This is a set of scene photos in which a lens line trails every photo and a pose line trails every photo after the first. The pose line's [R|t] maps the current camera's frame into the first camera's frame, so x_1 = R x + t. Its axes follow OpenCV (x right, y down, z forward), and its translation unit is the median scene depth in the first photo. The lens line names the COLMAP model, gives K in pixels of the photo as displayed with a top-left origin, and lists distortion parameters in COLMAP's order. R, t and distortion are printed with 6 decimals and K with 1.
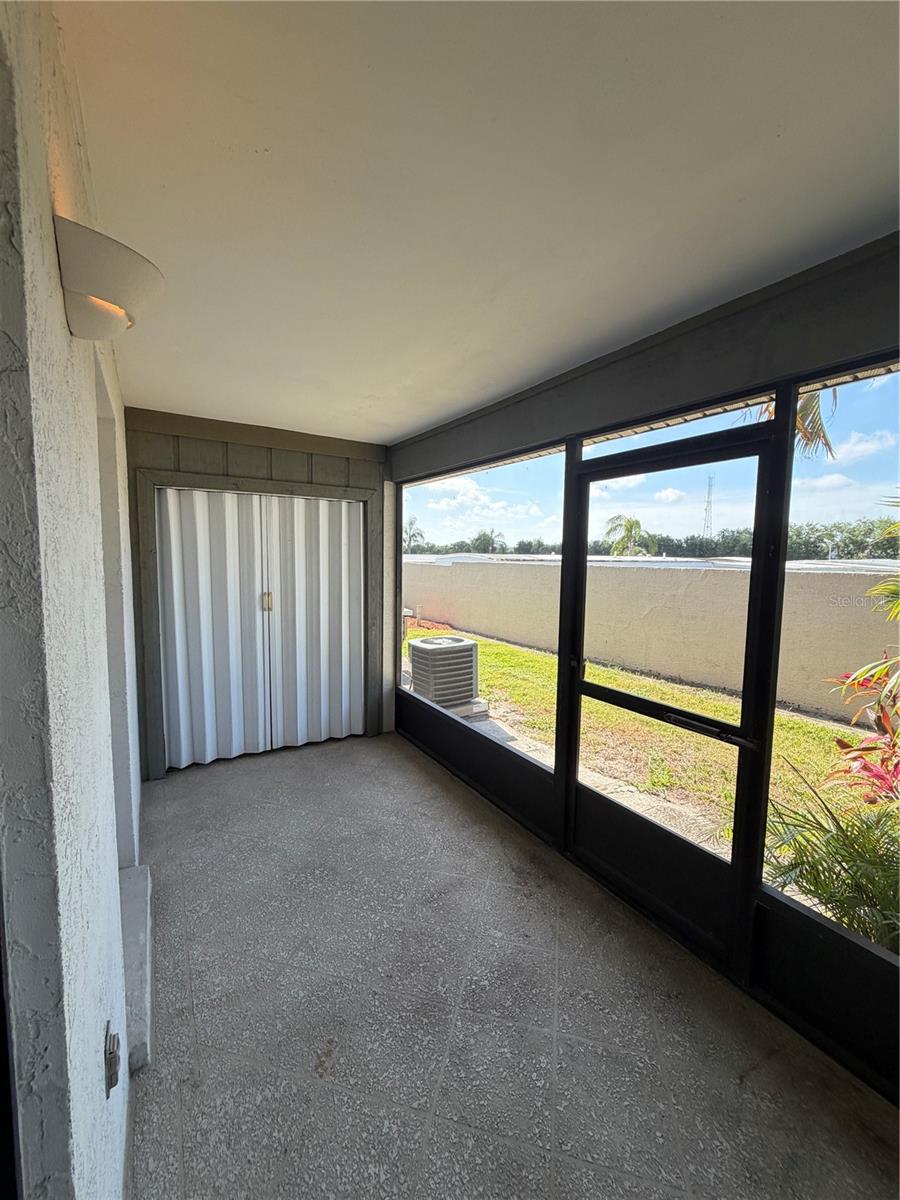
lens RADIAL K [[477.7, 0, 450.4], [0, 477.7, 595.3], [0, 0, 1]] dist [0.000209, 0.000170]
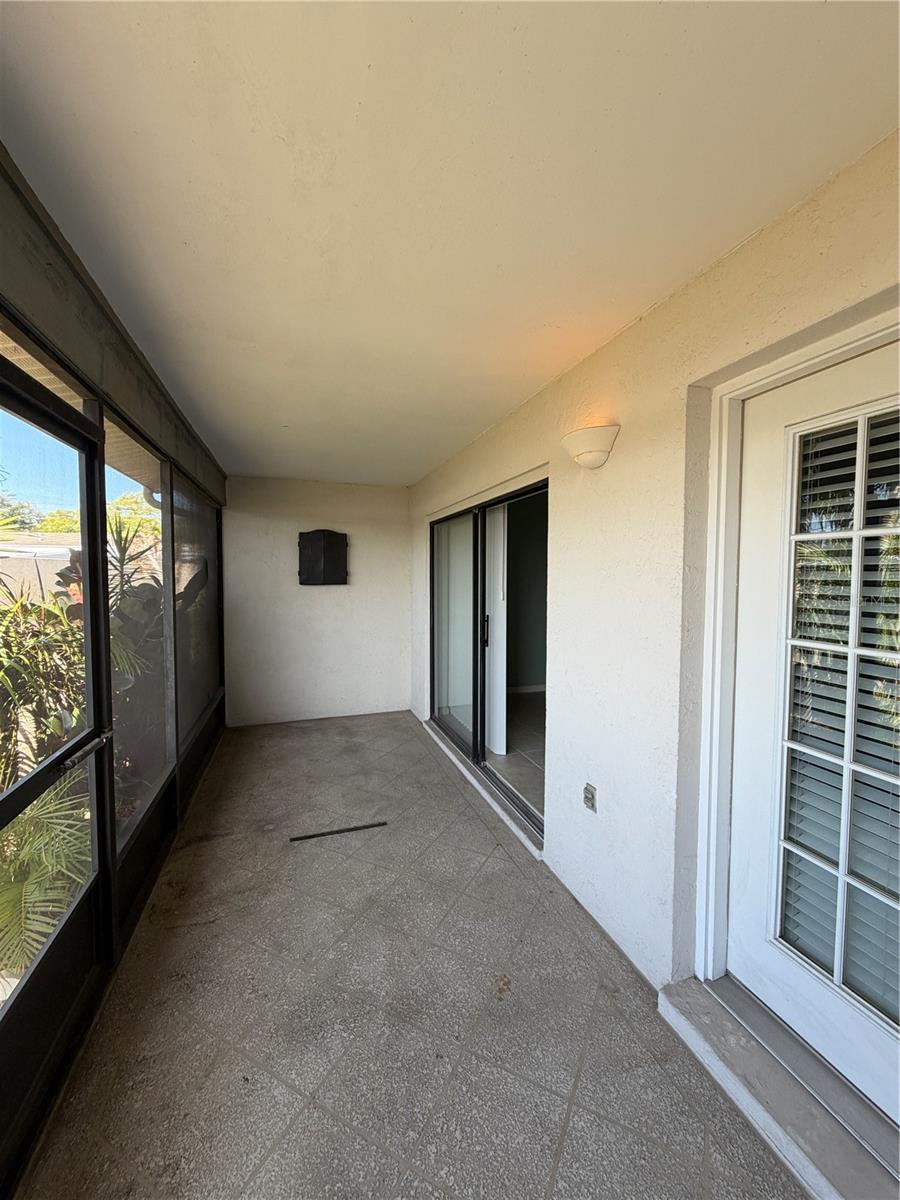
lens RADIAL K [[477.7, 0, 450.4], [0, 477.7, 595.3], [0, 0, 1]] dist [0.000209, 0.000170]
pose [[-0.971499, -0.026920, 0.235509, -0.344863], [0.004573, 0.991217, 0.132166, -0.125111], [-0.236998, 0.129476, -0.962844, 1.817616]]
